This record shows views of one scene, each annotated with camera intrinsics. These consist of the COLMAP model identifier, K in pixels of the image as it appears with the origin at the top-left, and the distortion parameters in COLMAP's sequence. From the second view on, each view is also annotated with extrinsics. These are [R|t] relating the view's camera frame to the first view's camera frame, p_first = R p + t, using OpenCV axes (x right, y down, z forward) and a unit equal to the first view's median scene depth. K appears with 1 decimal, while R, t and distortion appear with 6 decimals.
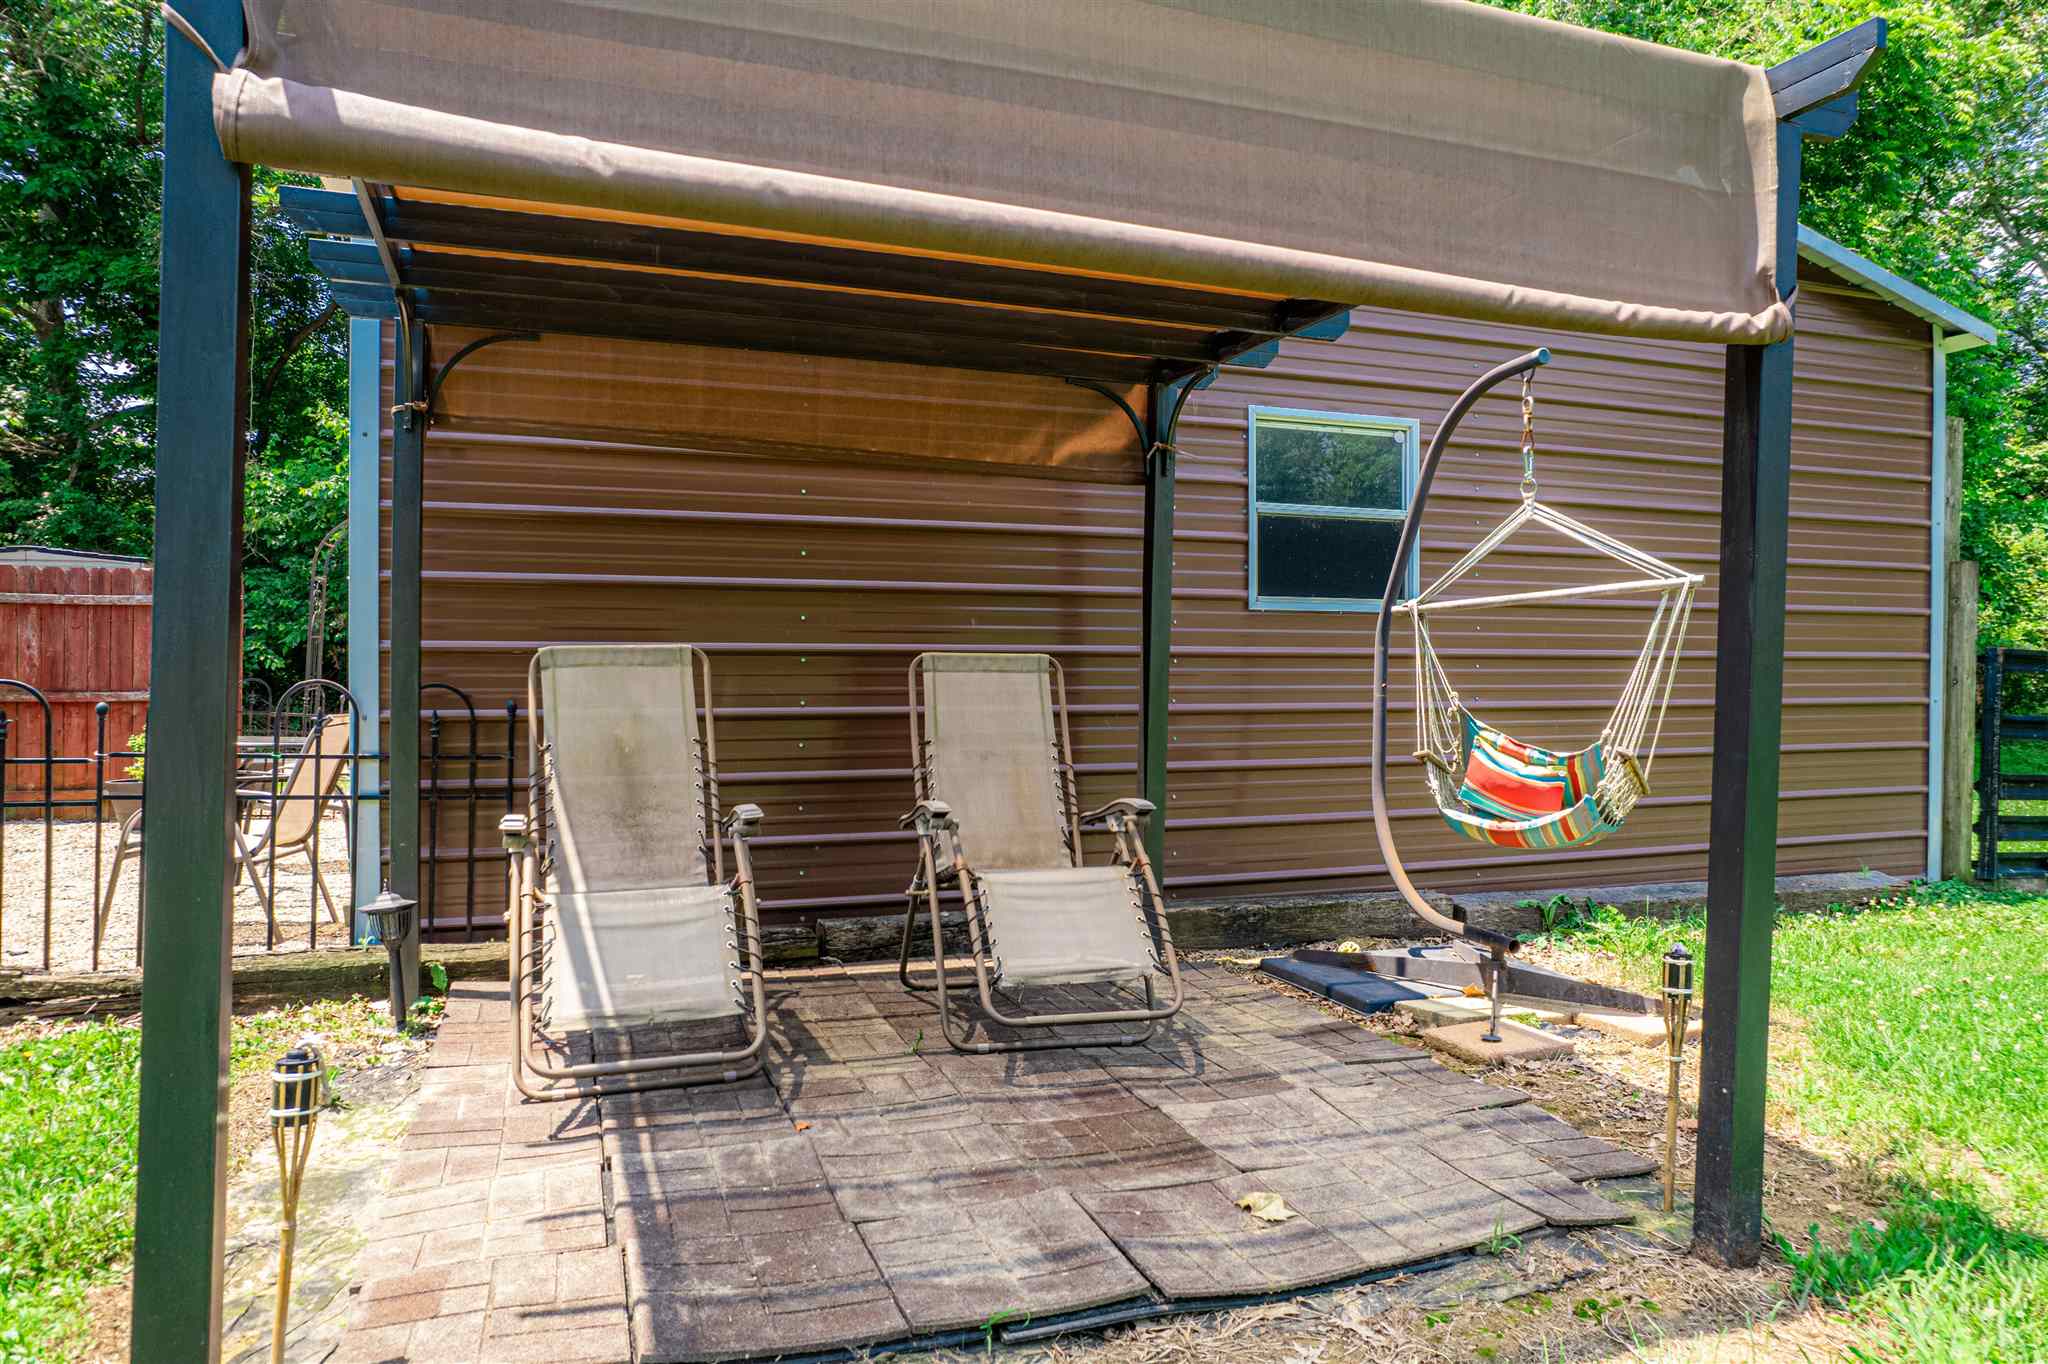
lens RADIAL K [[1309.3, 0, 1036.6], [0, 1309.3, 684.5], [0, 0, 1]] dist [-0.073101, 0.061126]
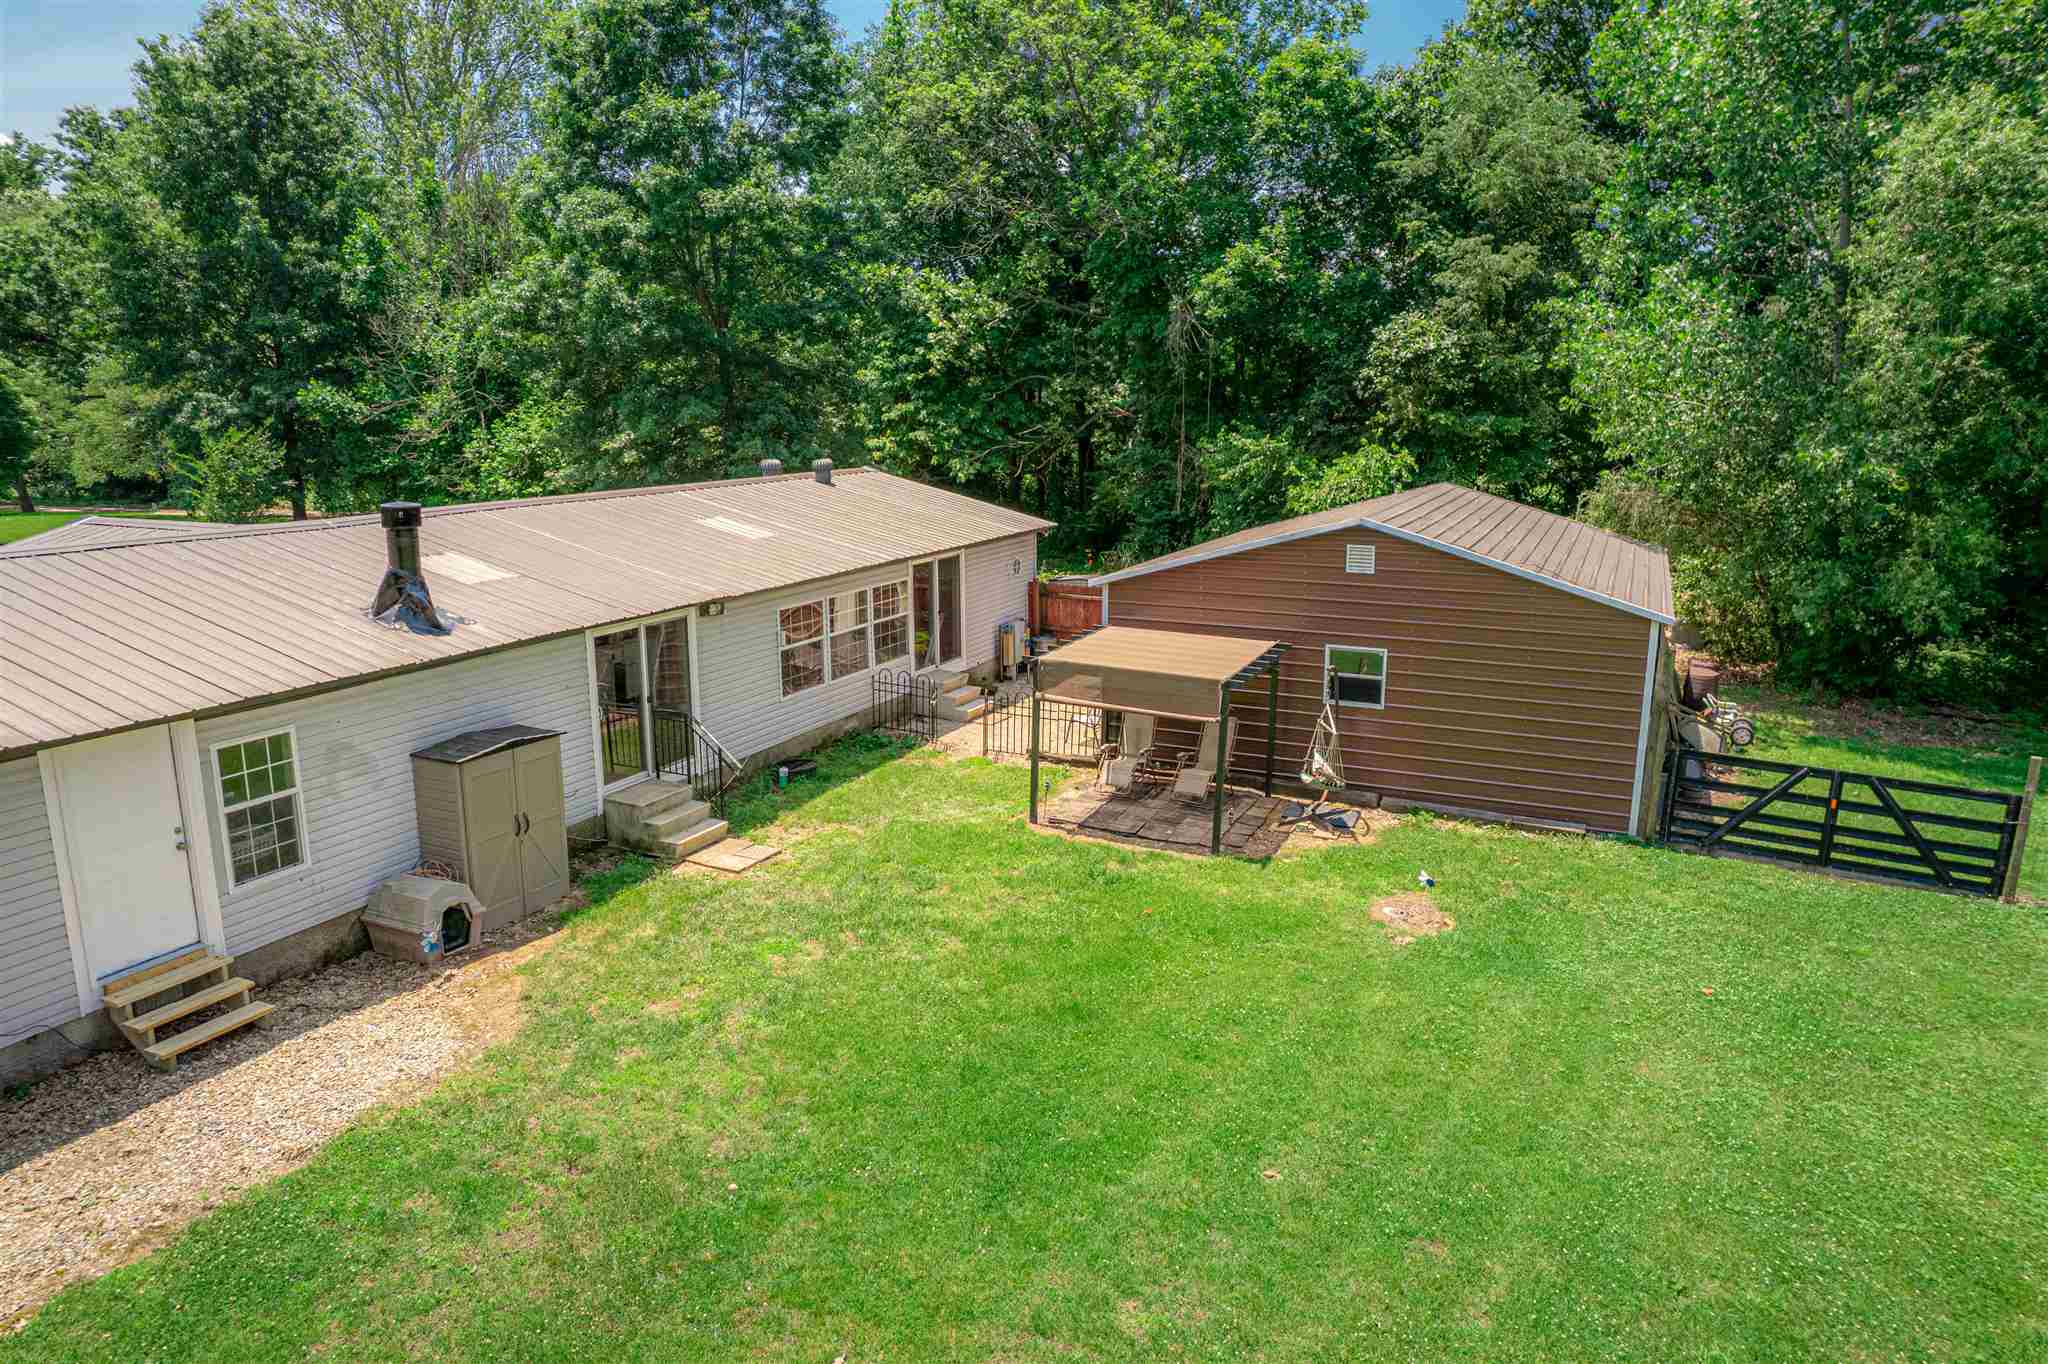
lens RADIAL K [[1309.3, 0, 1036.6], [0, 1309.3, 684.5], [0, 0, 1]] dist [-0.073101, 0.061126]
pose [[0.712259, 0.150955, -0.685493, 2.426525], [-0.008183, 0.978320, 0.206937, -0.994599], [0.701869, -0.141784, 0.698052, -2.346976]]
